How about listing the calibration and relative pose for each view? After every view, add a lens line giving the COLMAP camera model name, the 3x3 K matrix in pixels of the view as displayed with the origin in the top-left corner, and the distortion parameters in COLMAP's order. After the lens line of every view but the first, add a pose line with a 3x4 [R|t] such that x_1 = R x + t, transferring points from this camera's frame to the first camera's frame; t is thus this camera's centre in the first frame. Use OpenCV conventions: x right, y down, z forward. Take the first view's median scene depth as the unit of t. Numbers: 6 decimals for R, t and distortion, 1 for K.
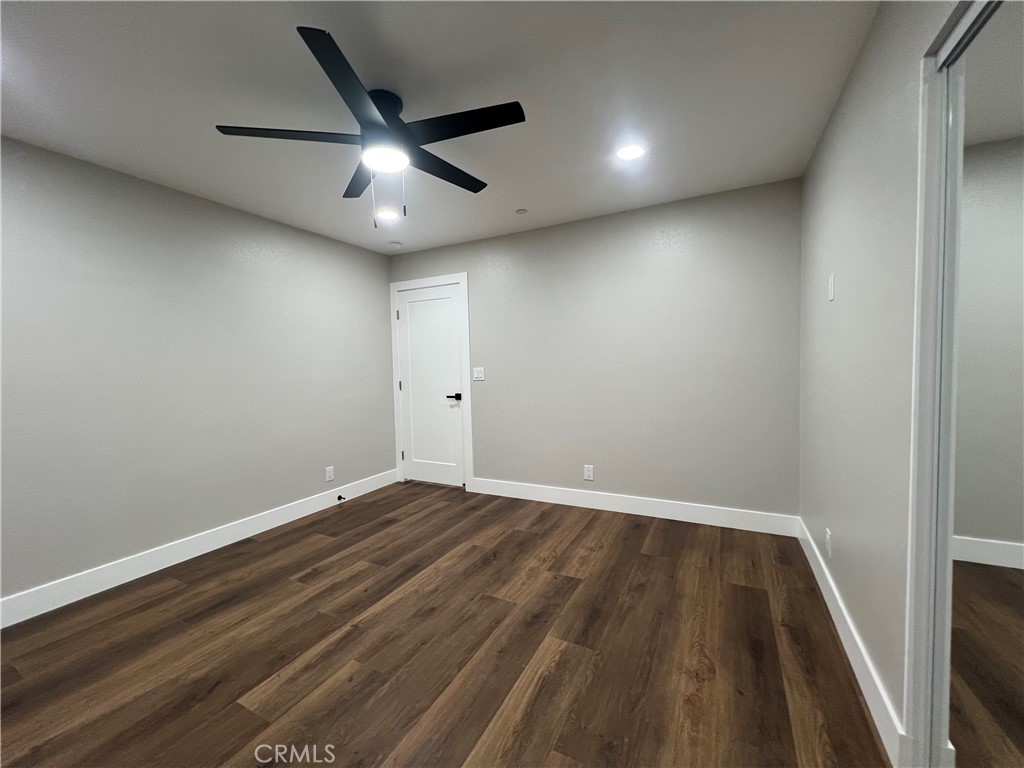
lens RADIAL K [[408.8, 0, 509.0], [0, 408.8, 382.6], [0, 0, 1]] dist [-0.001964, 0.000245]
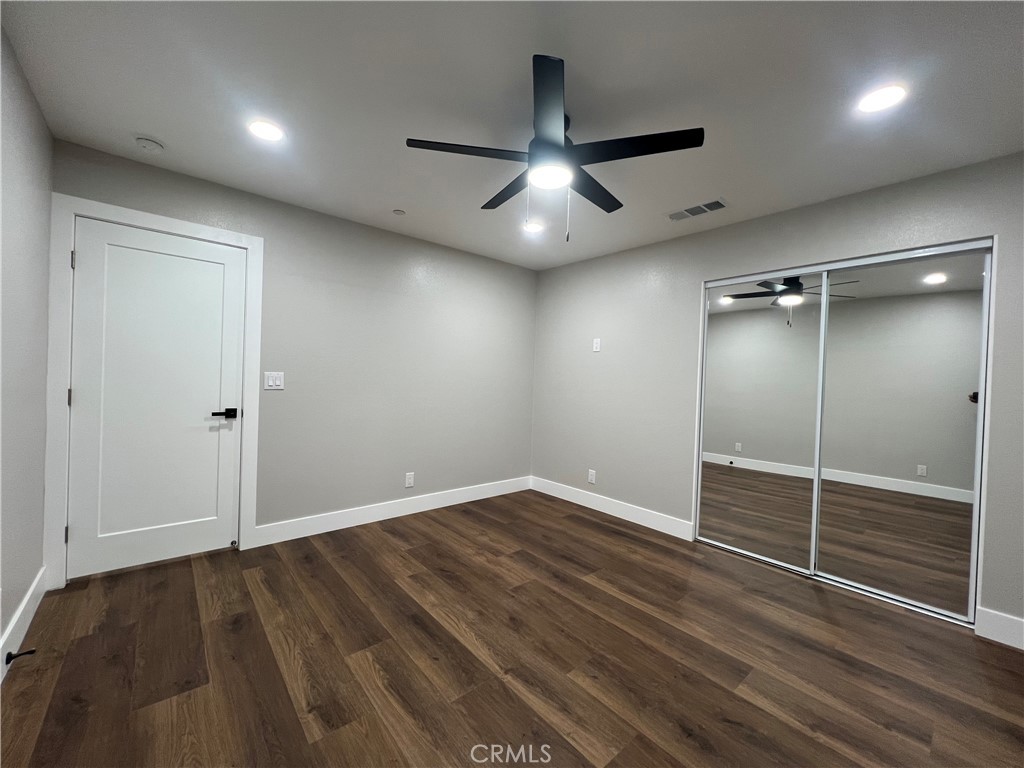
lens RADIAL K [[408.8, 0, 509.0], [0, 408.8, 382.6], [0, 0, 1]] dist [-0.001964, 0.000245]
pose [[0.369466, 0.029412, 0.928778, -0.988167], [-0.001368, 0.999515, -0.031108, 0.007347], [-0.929243, 0.010223, 0.369328, 0.550310]]
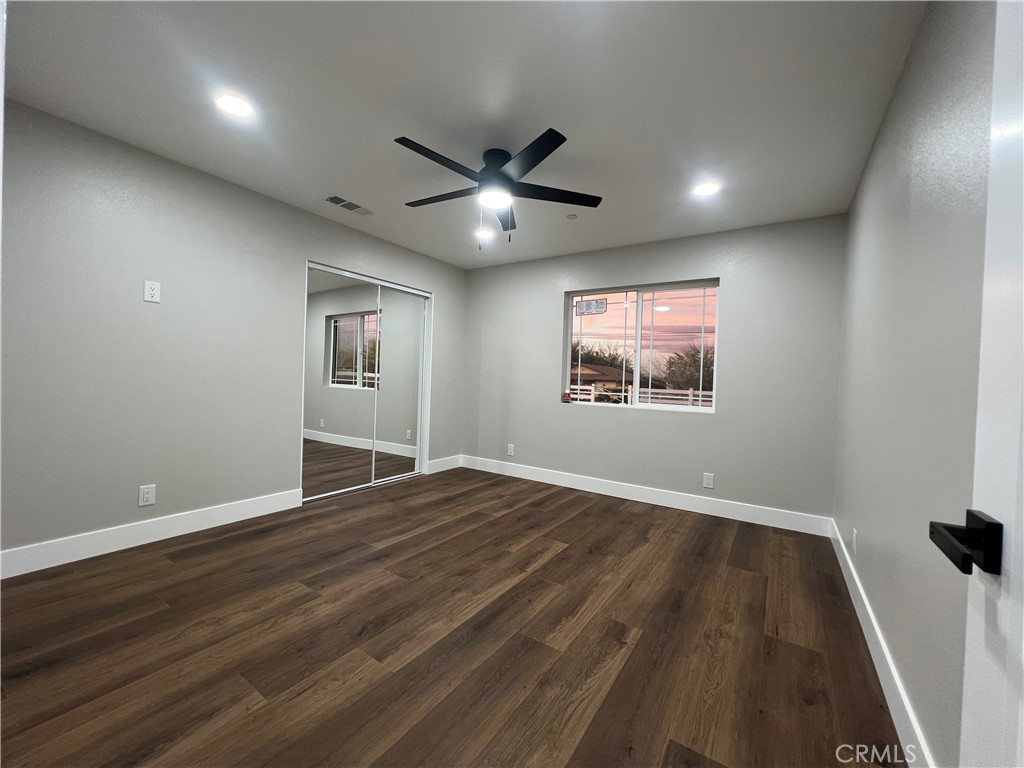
lens RADIAL K [[408.8, 0, 509.0], [0, 408.8, 382.6], [0, 0, 1]] dist [-0.001964, 0.000245]
pose [[-0.994553, -0.010974, 0.103651, -0.374473], [-0.005421, 0.998542, 0.053707, -0.021105], [-0.104089, 0.052852, -0.993163, 1.790310]]
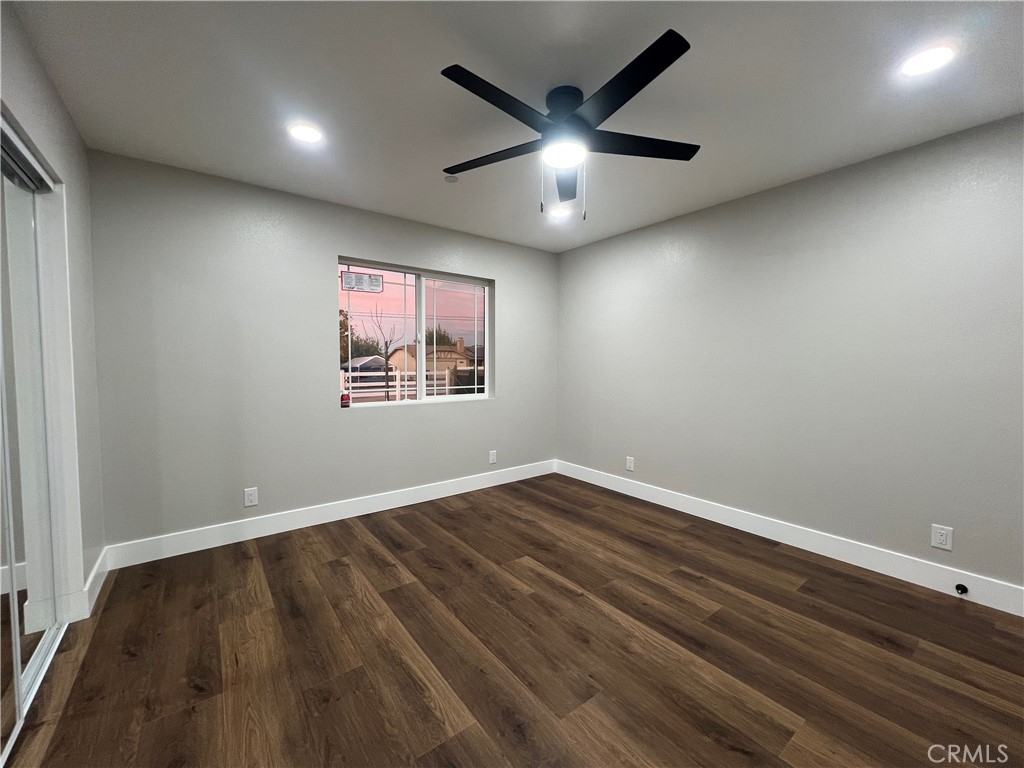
lens RADIAL K [[408.8, 0, 509.0], [0, 408.8, 382.6], [0, 0, 1]] dist [-0.001964, 0.000245]
pose [[-0.424142, 0.065778, -0.903204, 0.544199], [-0.030788, 0.995735, 0.086974, -0.051772], [0.905072, 0.064697, -0.420307, 1.027025]]
